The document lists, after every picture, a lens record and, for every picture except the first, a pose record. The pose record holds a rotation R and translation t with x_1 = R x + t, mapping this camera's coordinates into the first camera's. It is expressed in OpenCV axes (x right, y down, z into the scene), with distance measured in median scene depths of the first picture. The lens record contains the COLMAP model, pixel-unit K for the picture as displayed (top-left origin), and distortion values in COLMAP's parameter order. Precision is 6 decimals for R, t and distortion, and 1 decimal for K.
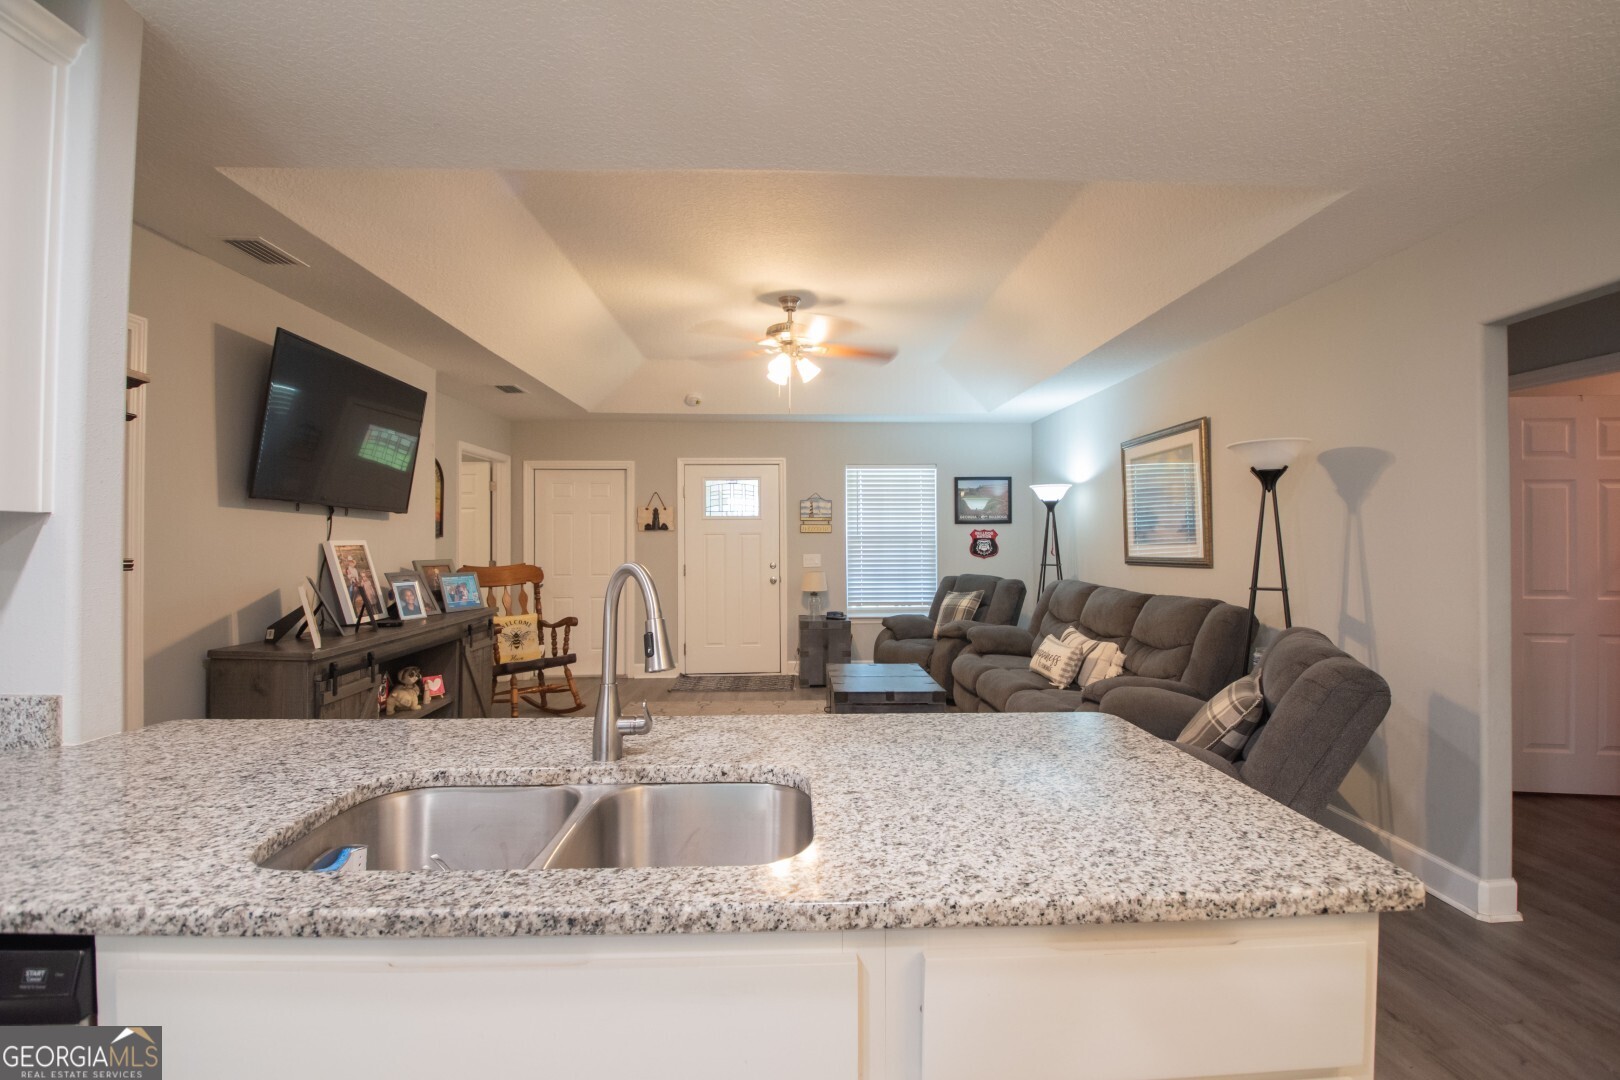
lens RADIAL K [[733.7, 0, 825.9], [0, 733.7, 527.9], [0, 0, 1]] dist [0.042520, -0.052794]
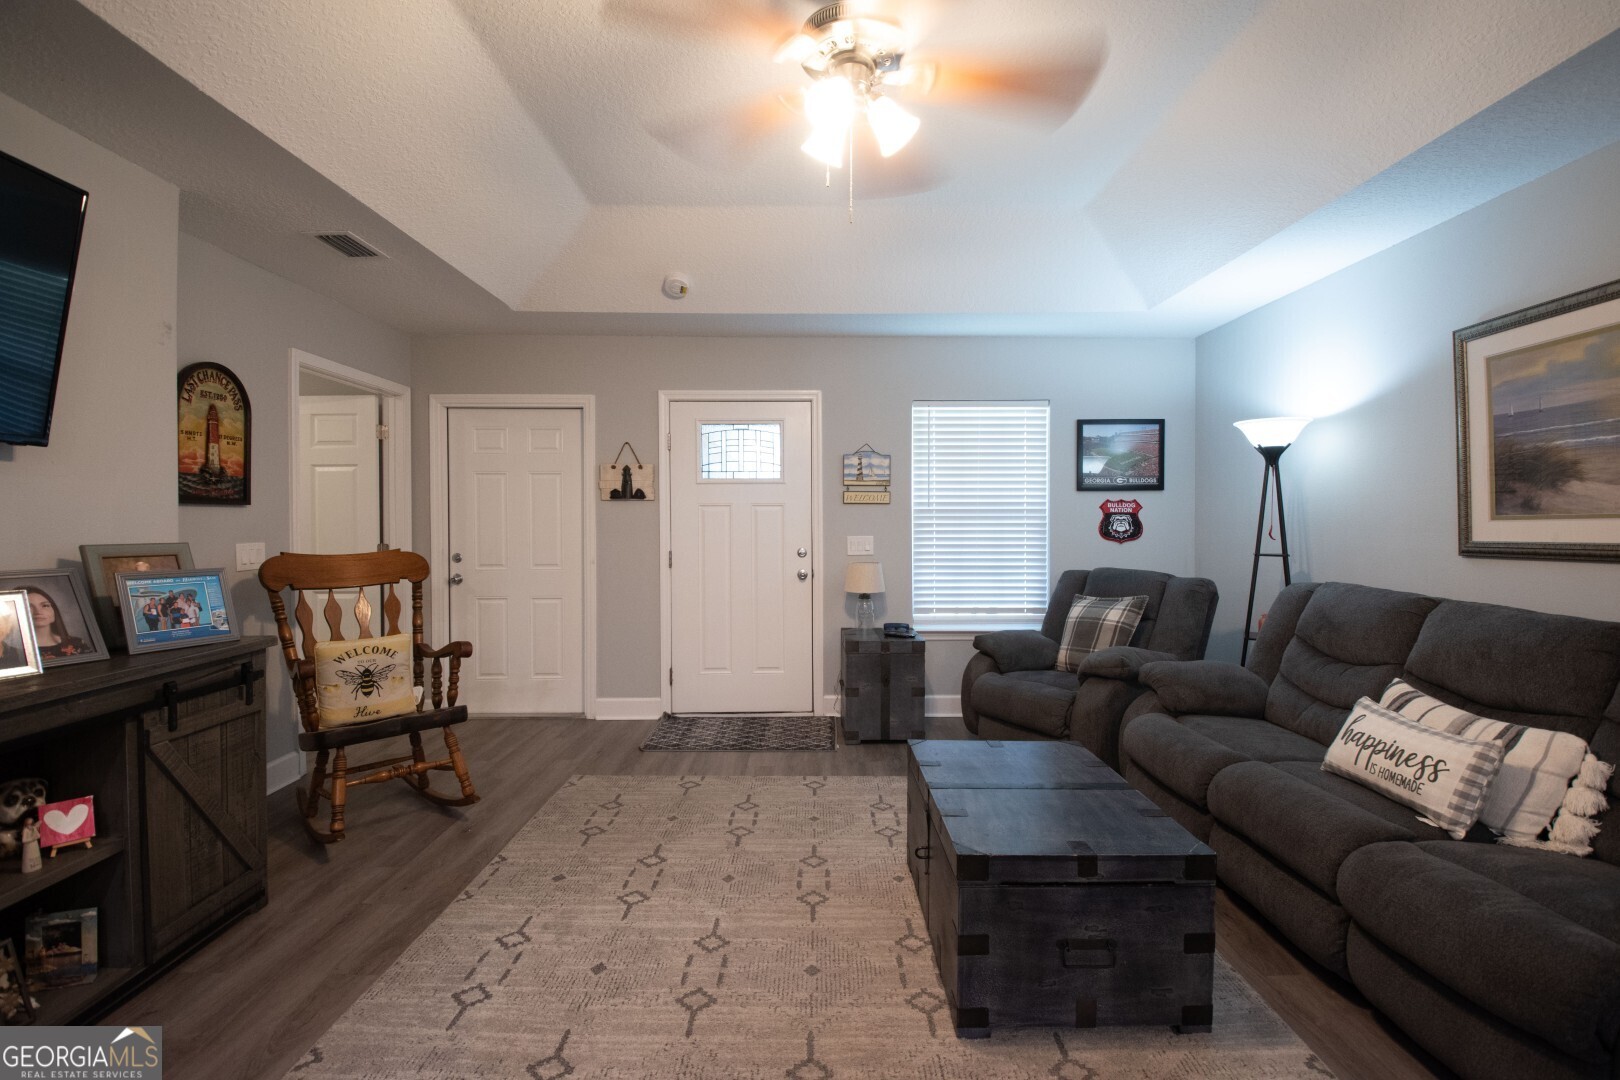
lens RADIAL K [[733.7, 0, 825.9], [0, 733.7, 527.9], [0, 0, 1]] dist [0.042520, -0.052794]
pose [[0.999601, 0.003007, -0.028096, -0.034156], [-0.002324, 0.999702, 0.024301, 0.013350], [0.028161, -0.024226, 0.999310, 0.359716]]
